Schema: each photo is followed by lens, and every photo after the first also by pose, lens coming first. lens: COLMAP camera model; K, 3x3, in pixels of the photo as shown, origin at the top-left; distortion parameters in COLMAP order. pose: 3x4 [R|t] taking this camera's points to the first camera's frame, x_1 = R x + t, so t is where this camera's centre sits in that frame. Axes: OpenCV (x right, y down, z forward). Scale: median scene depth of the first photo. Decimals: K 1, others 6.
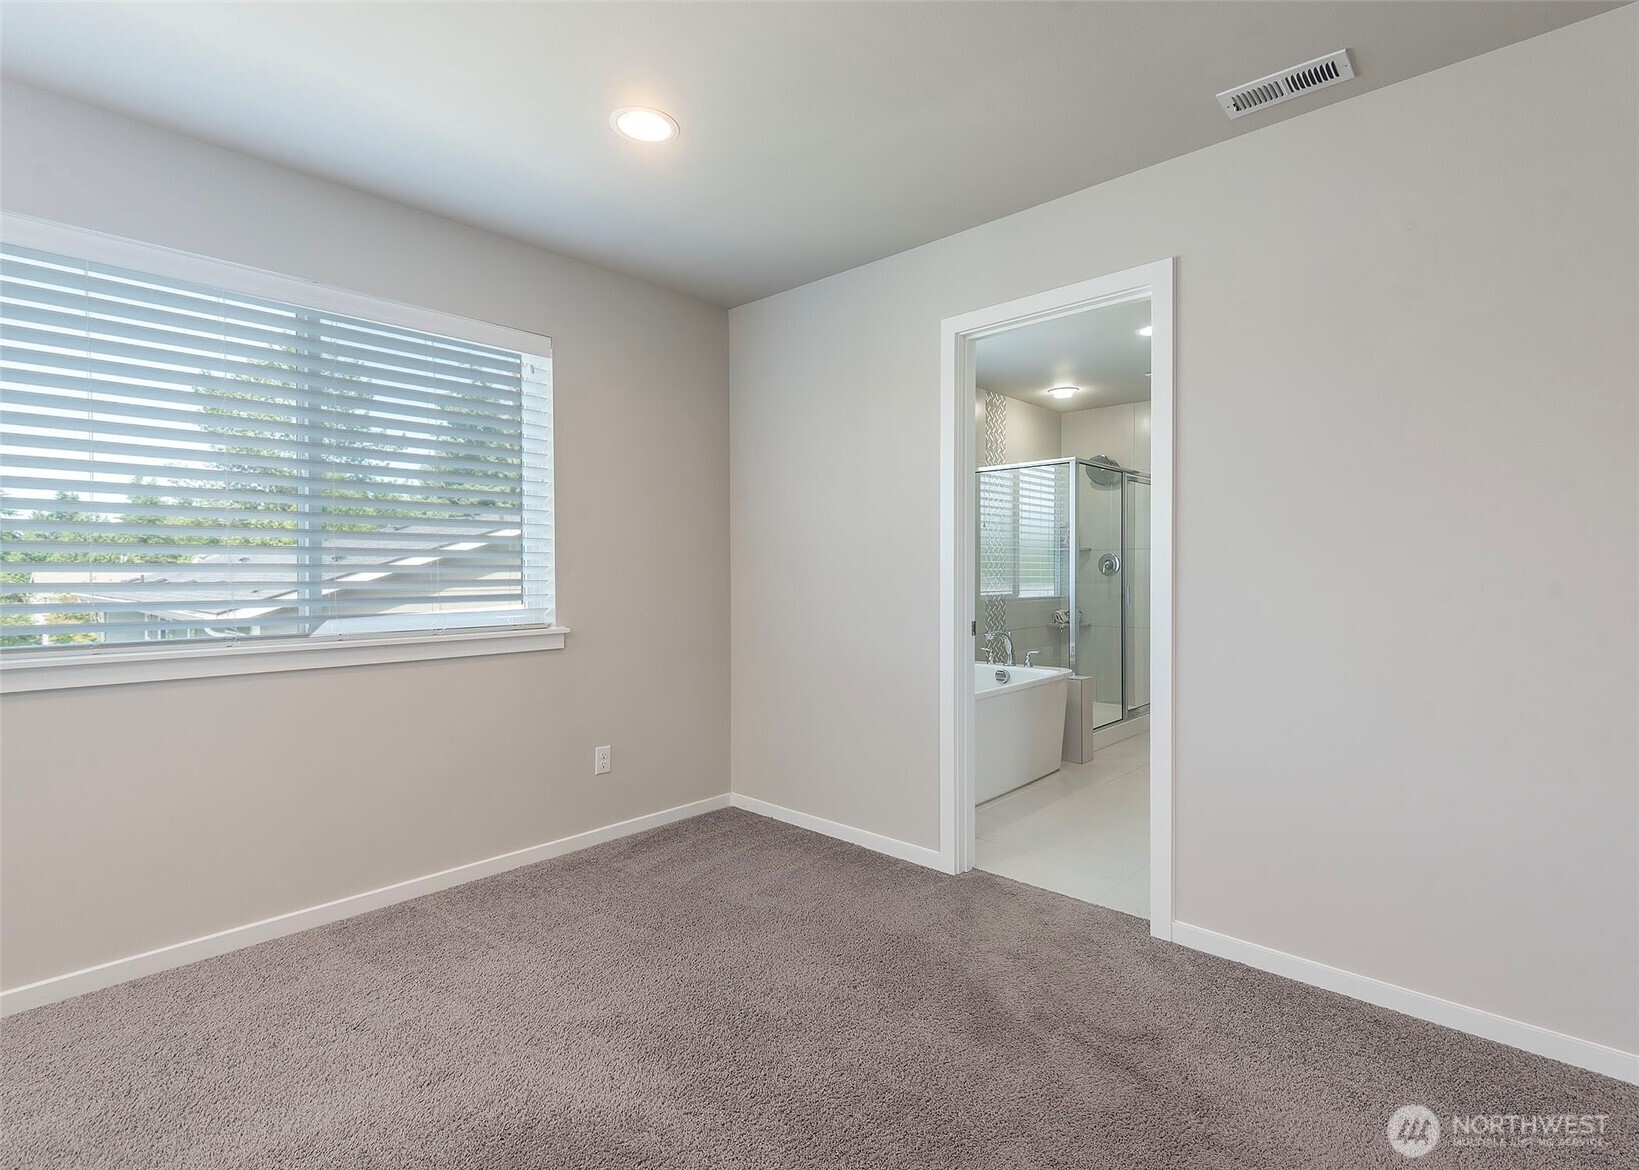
lens RADIAL K [[797.1, 0, 821.2], [0, 797.1, 567.1], [0, 0, 1]] dist [0.017621, -0.017776]
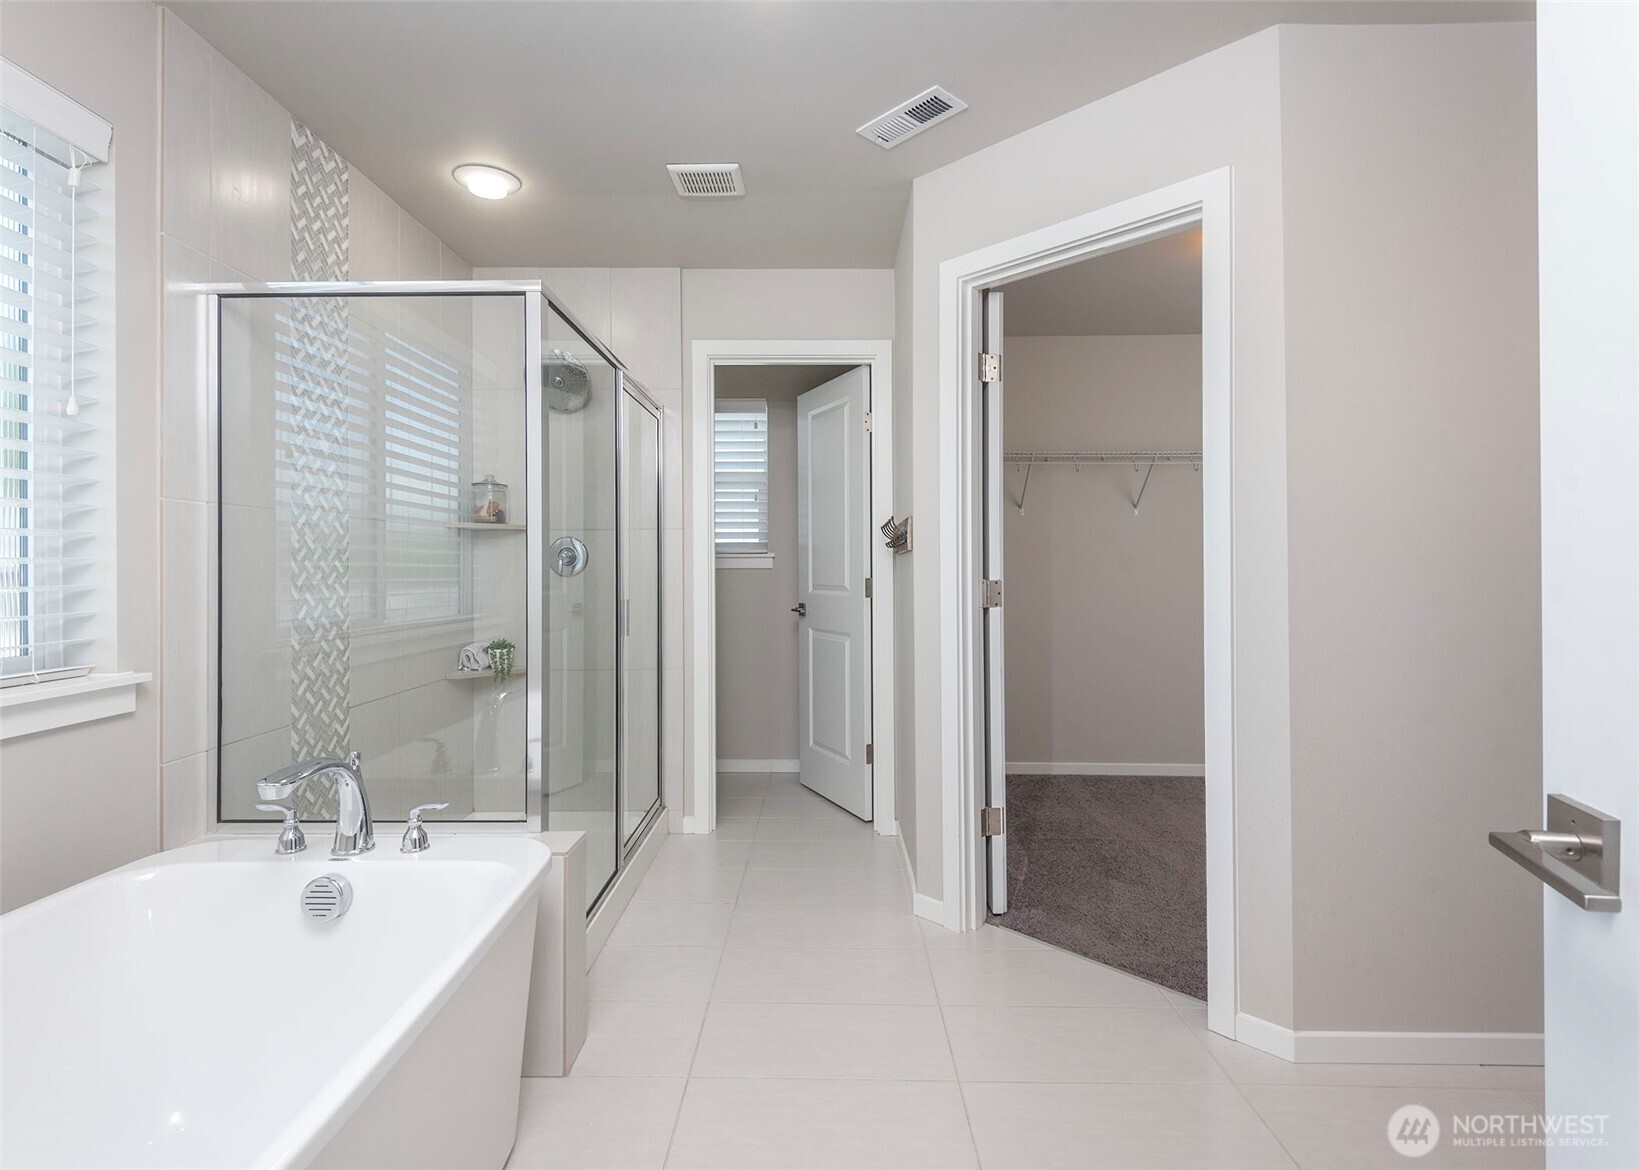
lens RADIAL K [[797.1, 0, 821.2], [0, 797.1, 567.1], [0, 0, 1]] dist [0.017621, -0.017776]
pose [[0.736123, -0.002658, 0.676842, 0.127211], [0.003174, 0.999995, 0.000475, 0.004940], [-0.676840, 0.001798, 0.736128, 0.515062]]
